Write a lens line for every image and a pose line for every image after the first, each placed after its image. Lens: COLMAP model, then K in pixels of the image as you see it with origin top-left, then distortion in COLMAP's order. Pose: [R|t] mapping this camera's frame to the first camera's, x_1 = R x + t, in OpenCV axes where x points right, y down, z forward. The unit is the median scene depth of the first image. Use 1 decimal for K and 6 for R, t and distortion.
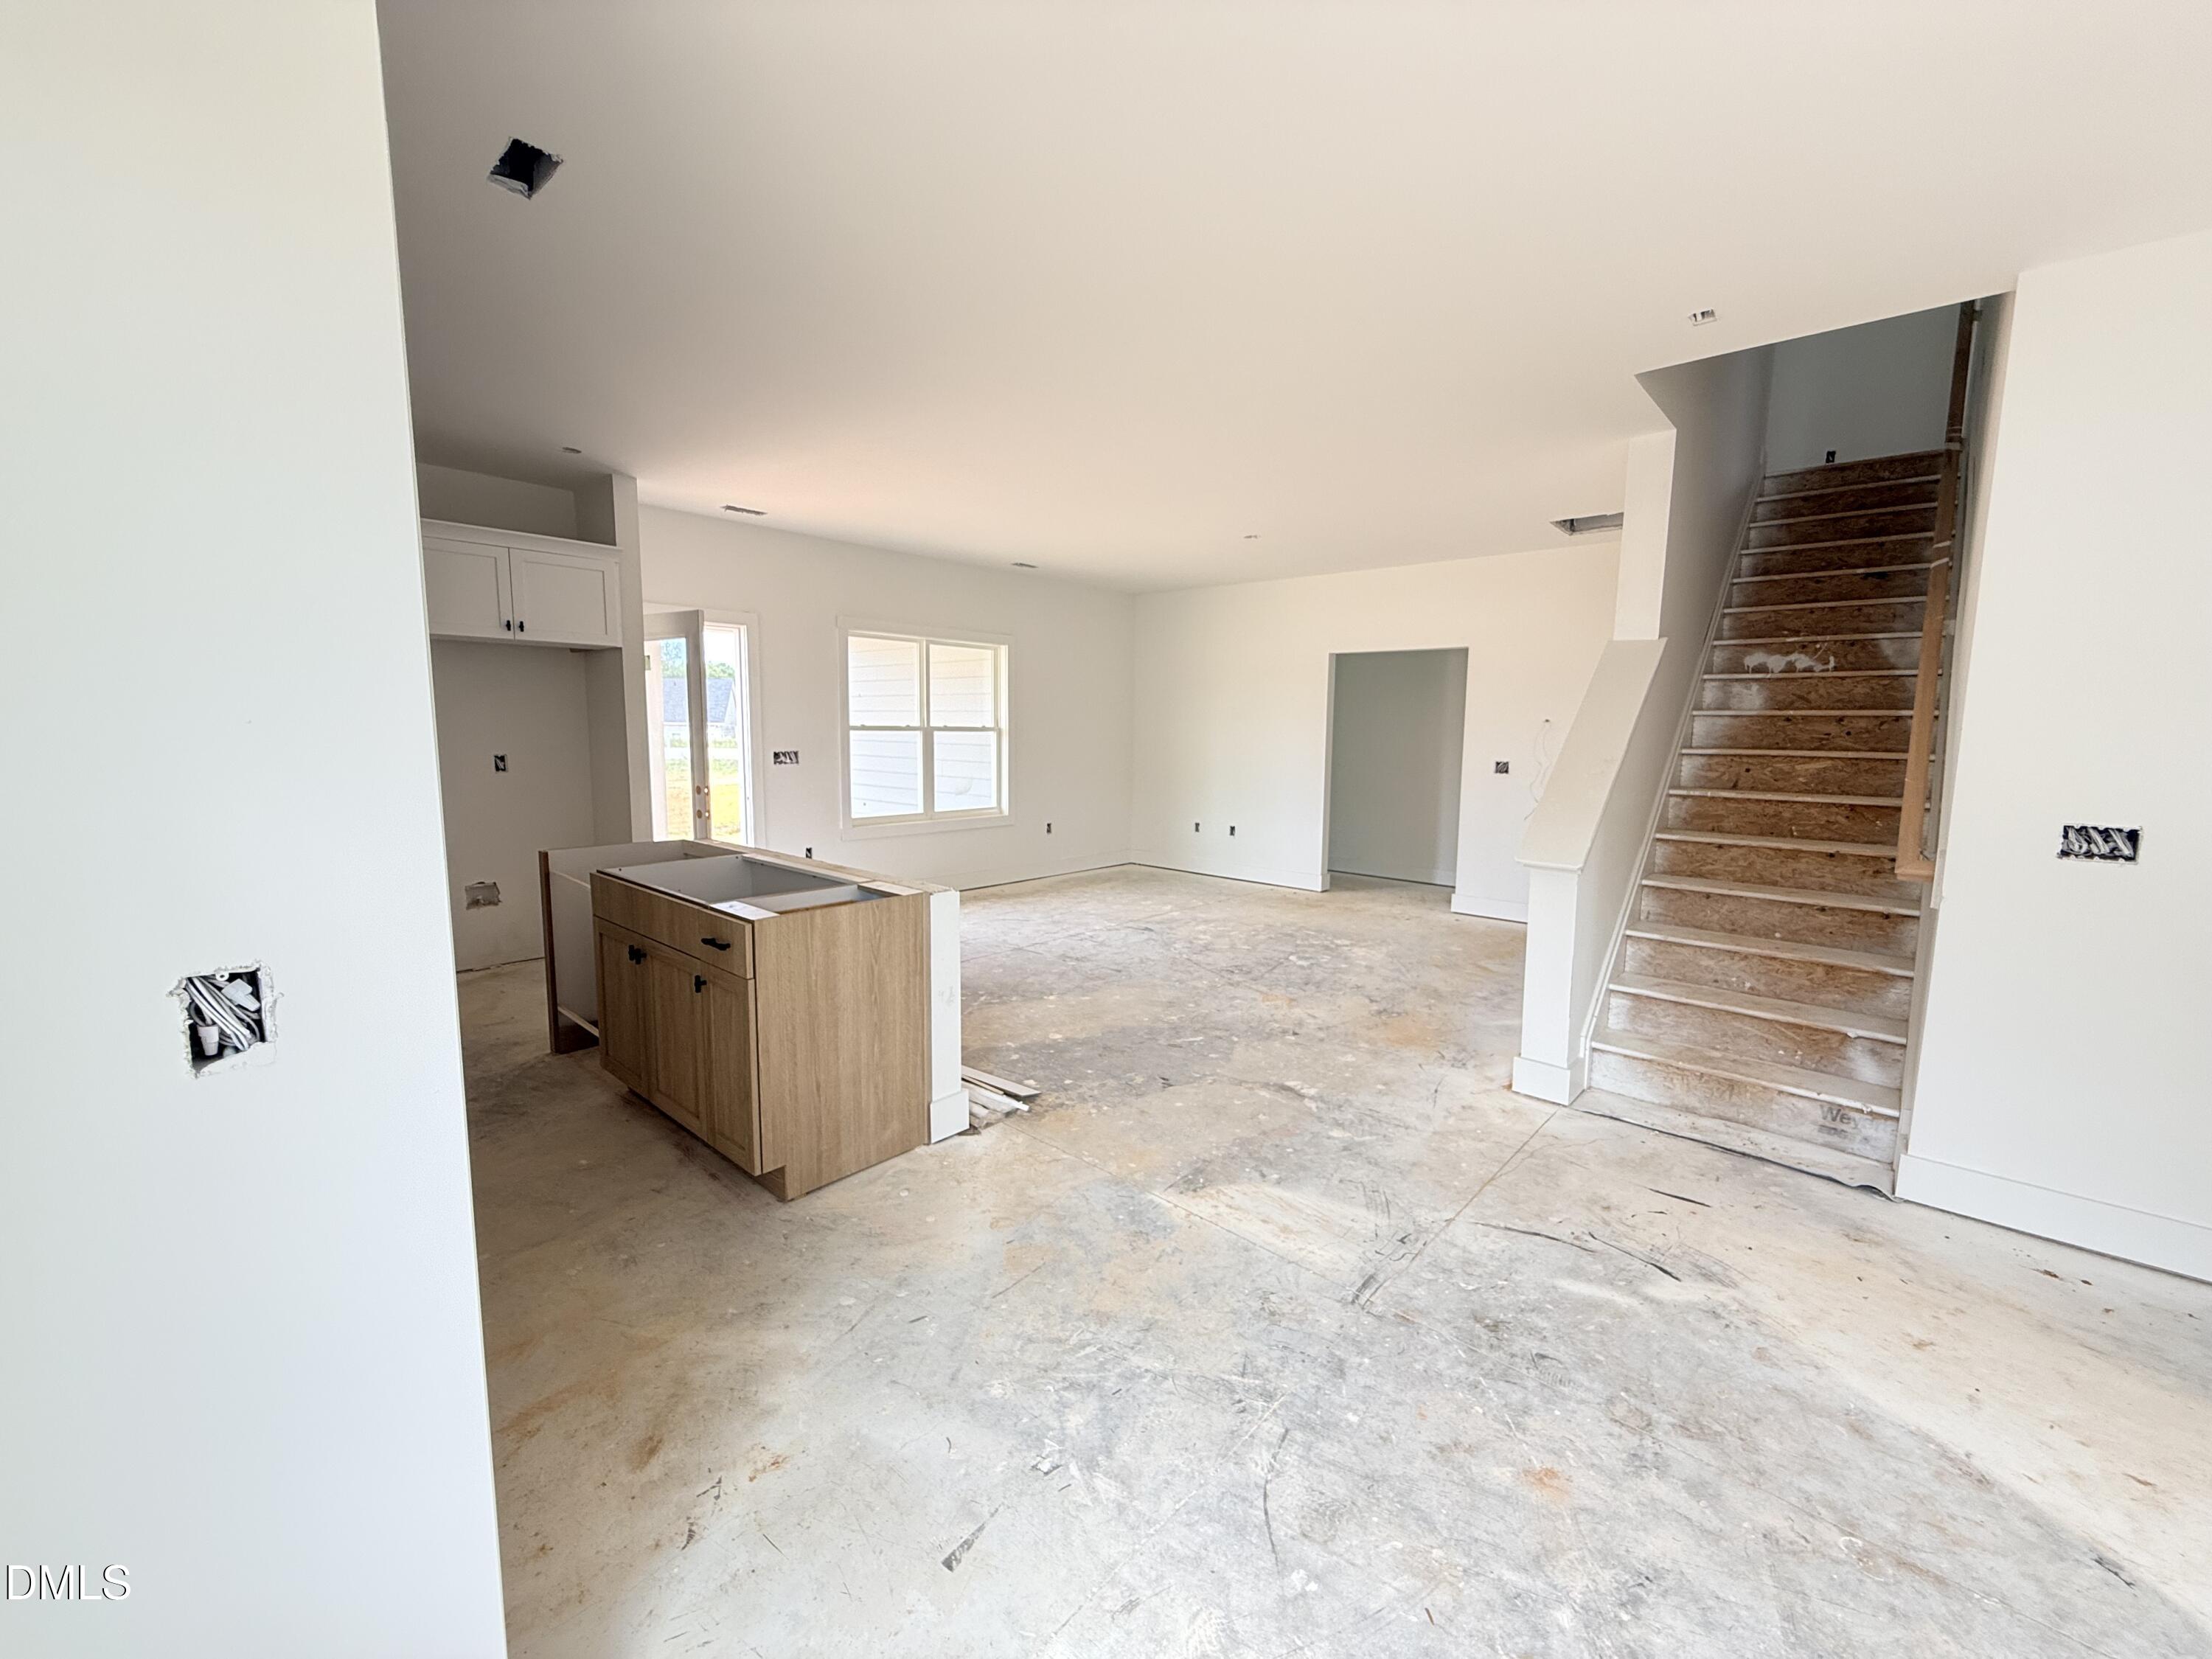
lens RADIAL K [[890.2, 0, 1107.4], [0, 890.2, 828.6], [0, 0, 1]] dist [0.000569, 0.000469]
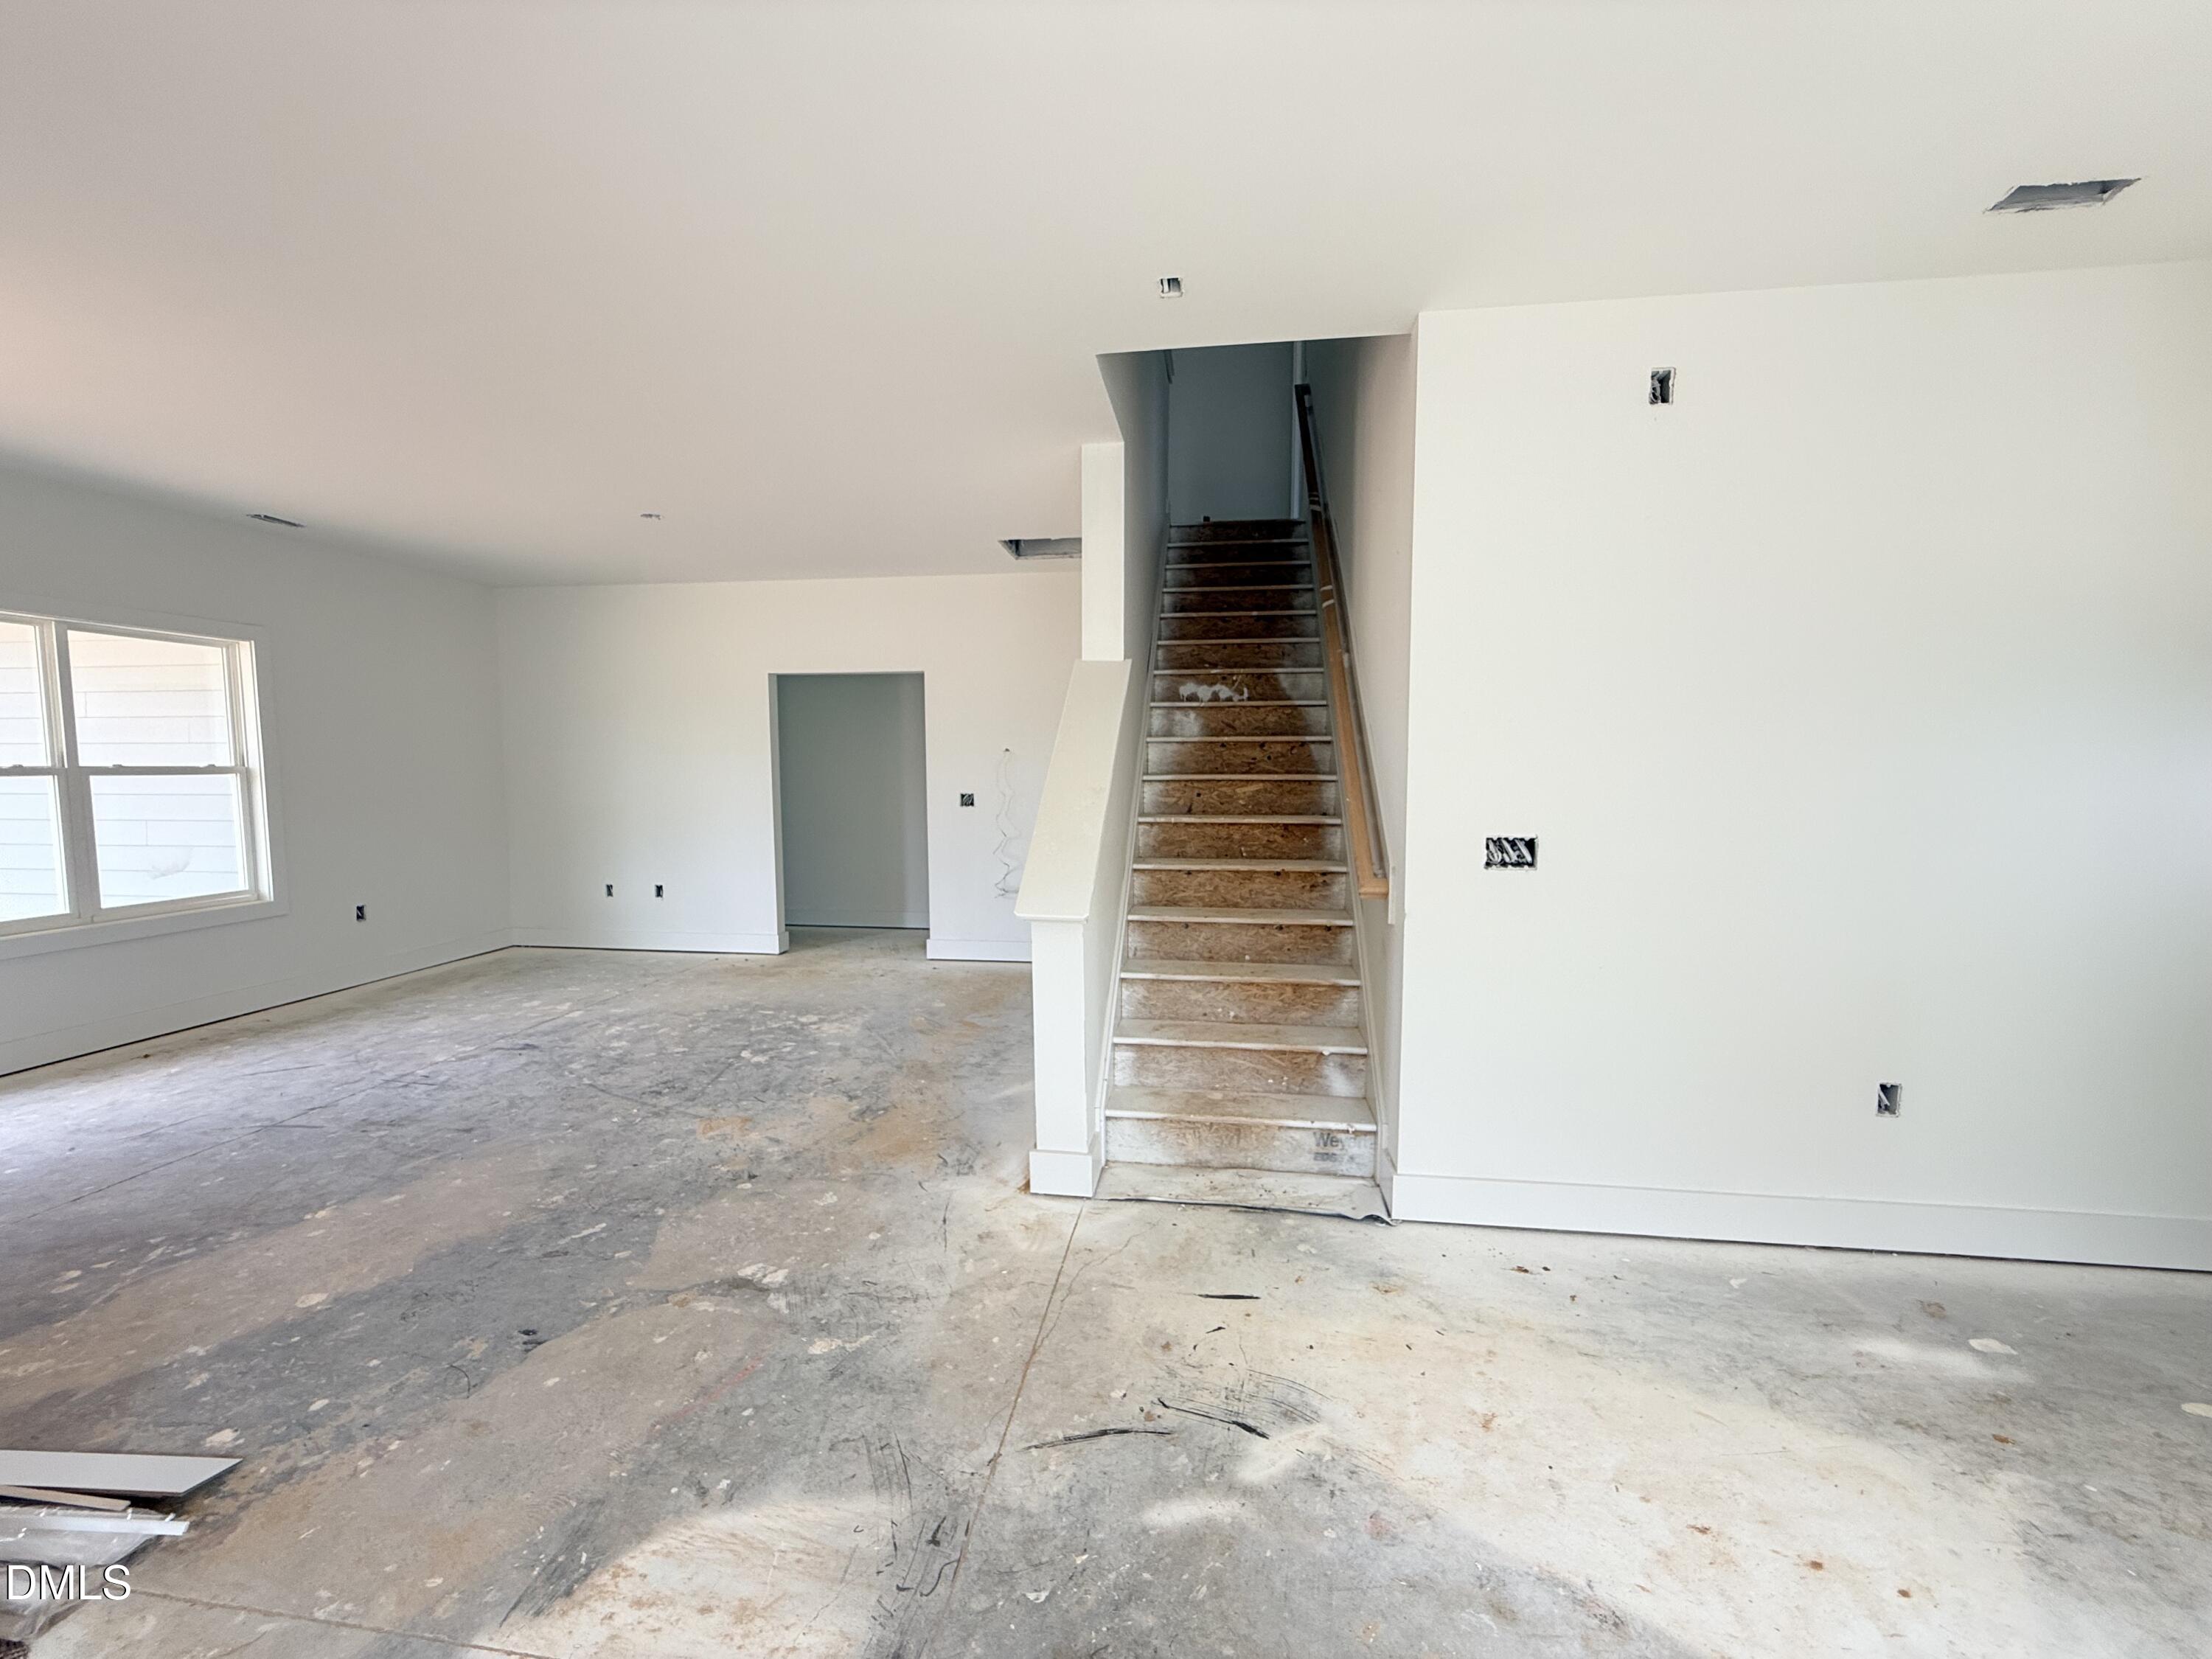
lens RADIAL K [[890.2, 0, 1107.4], [0, 890.2, 828.6], [0, 0, 1]] dist [0.000569, 0.000469]
pose [[0.828122, -0.056539, 0.557690, 0.060244], [0.078095, 0.996835, -0.014904, -0.019701], [-0.555082, 0.055895, 0.829916, 0.212168]]
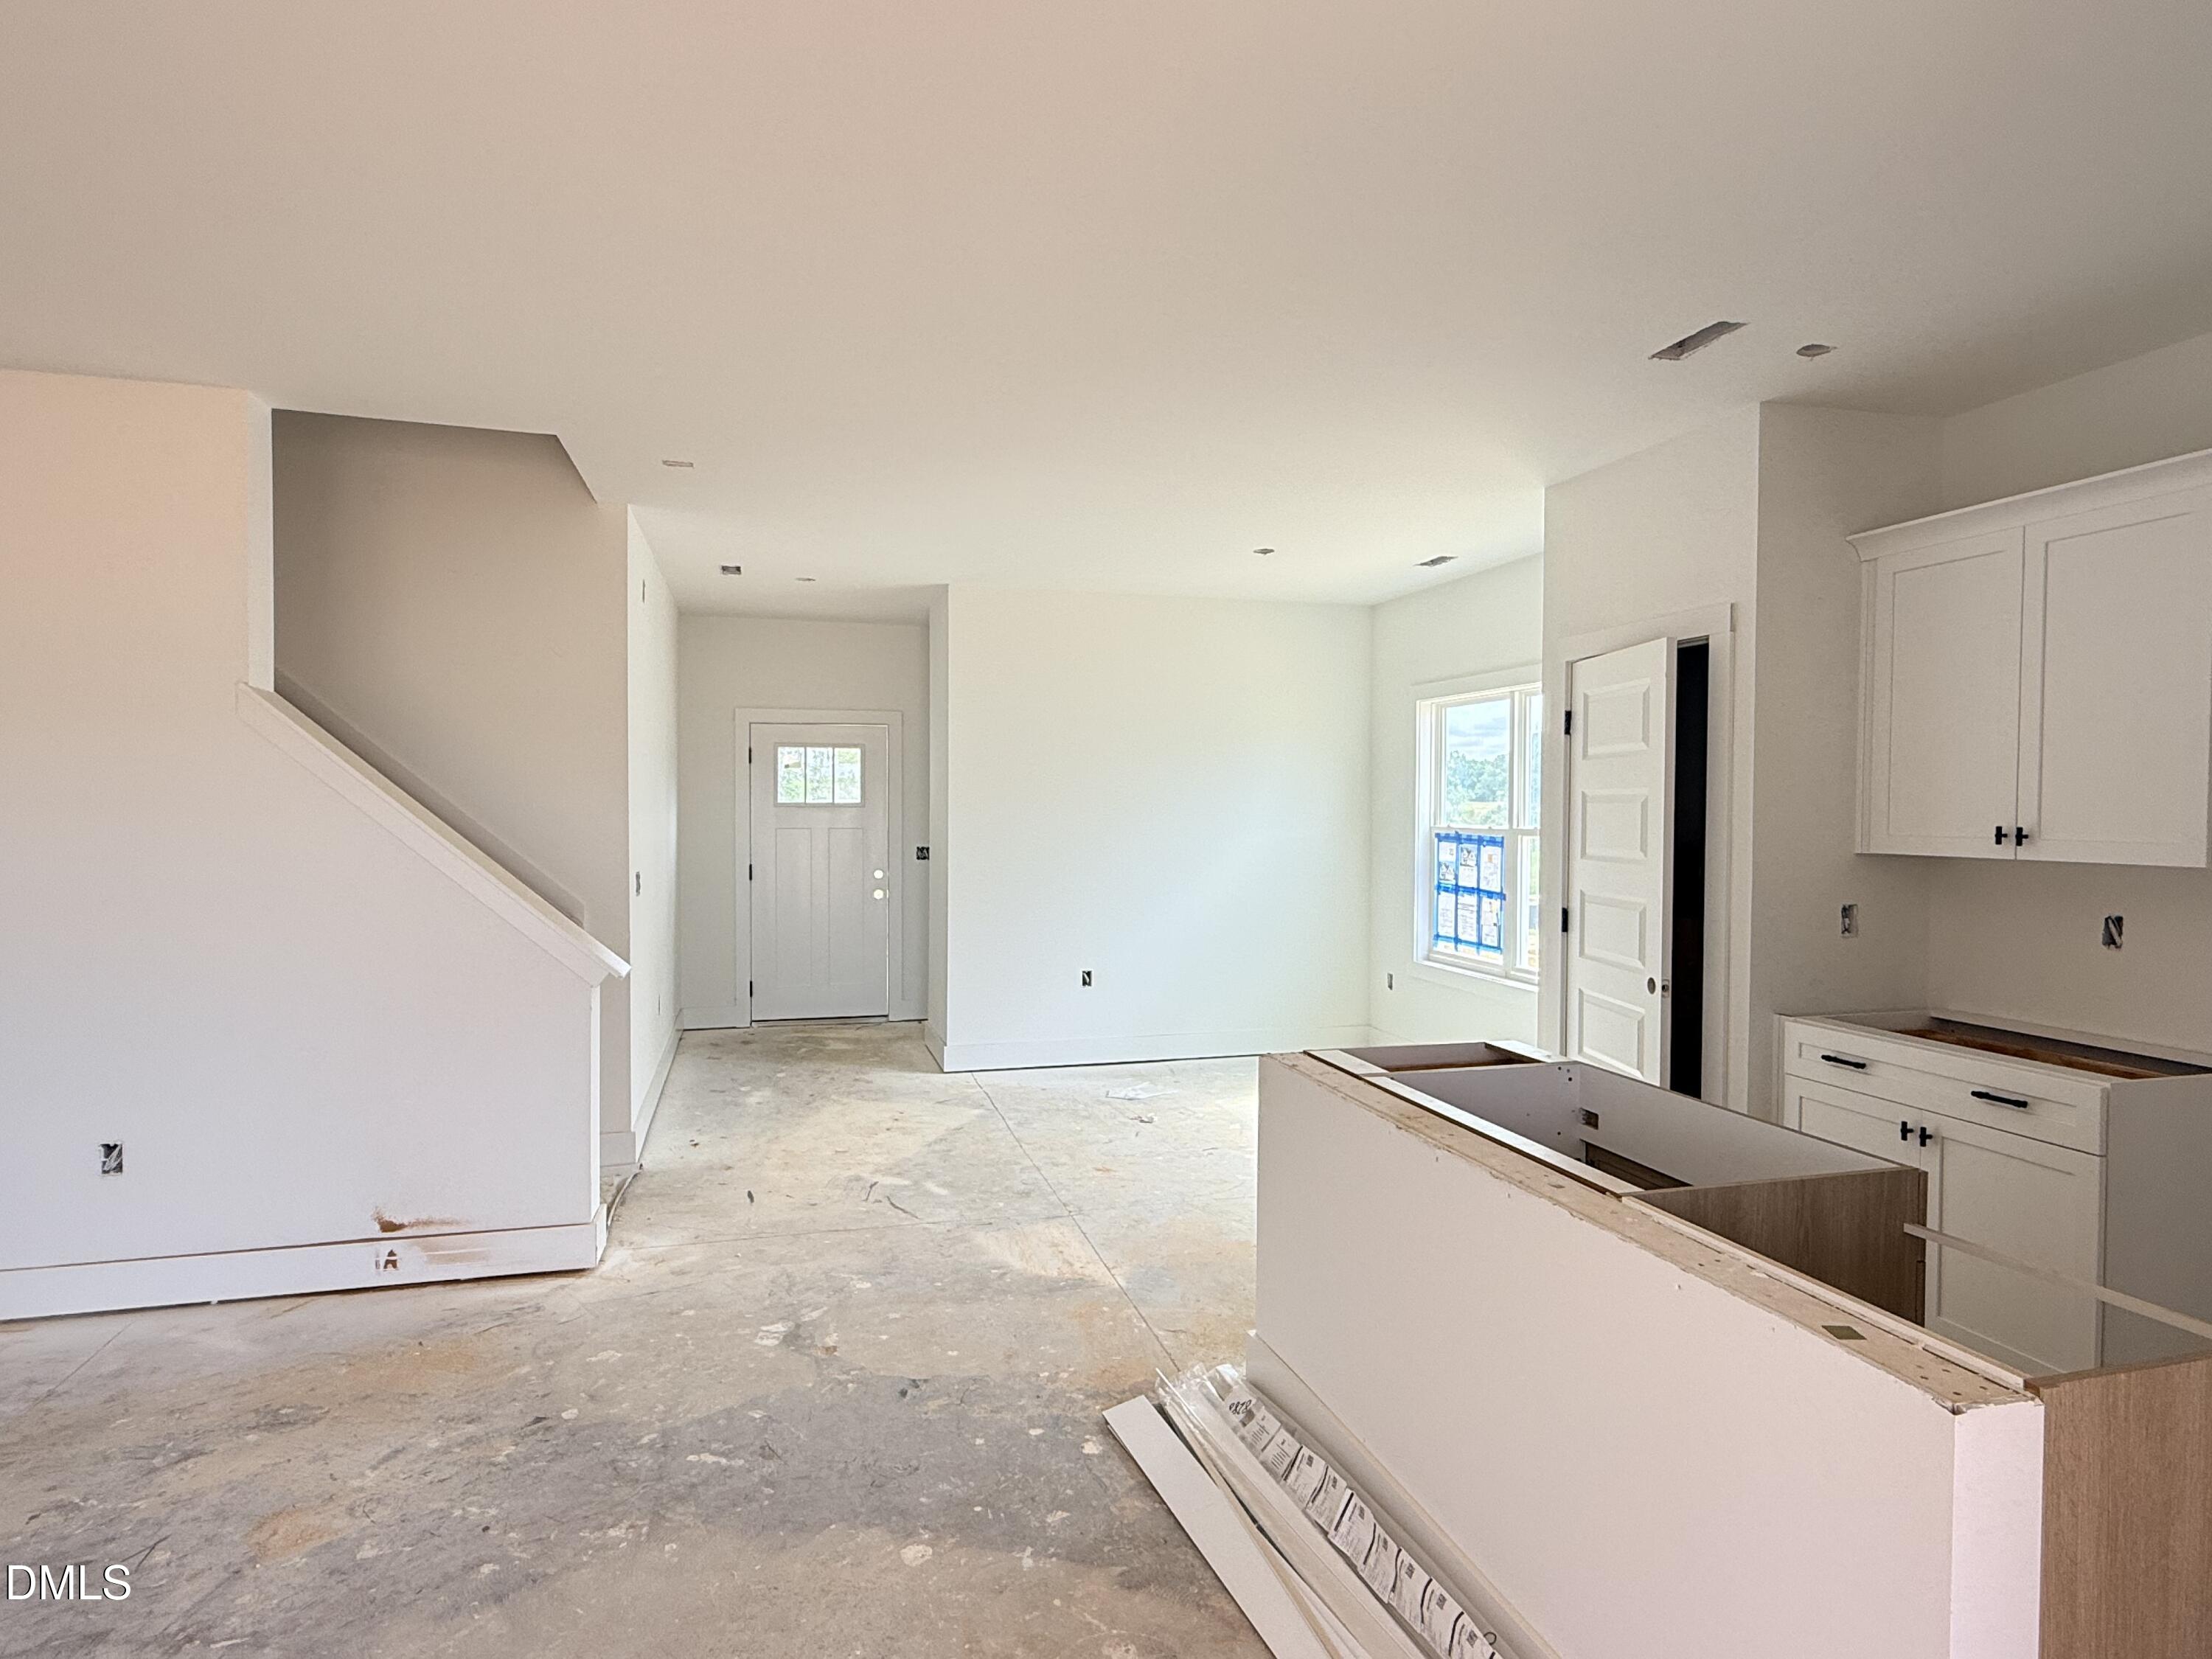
lens RADIAL K [[1221.0, 0, 1108.5], [0, 1221.0, 831.4], [0, 0, 1]] dist [0.000830, -0.000771]
pose [[-0.842506, -0.029974, 0.537853, -0.424780], [0.047049, 0.990541, 0.128901, -0.177954], [-0.536629, 0.133906, -0.833126, 1.331688]]
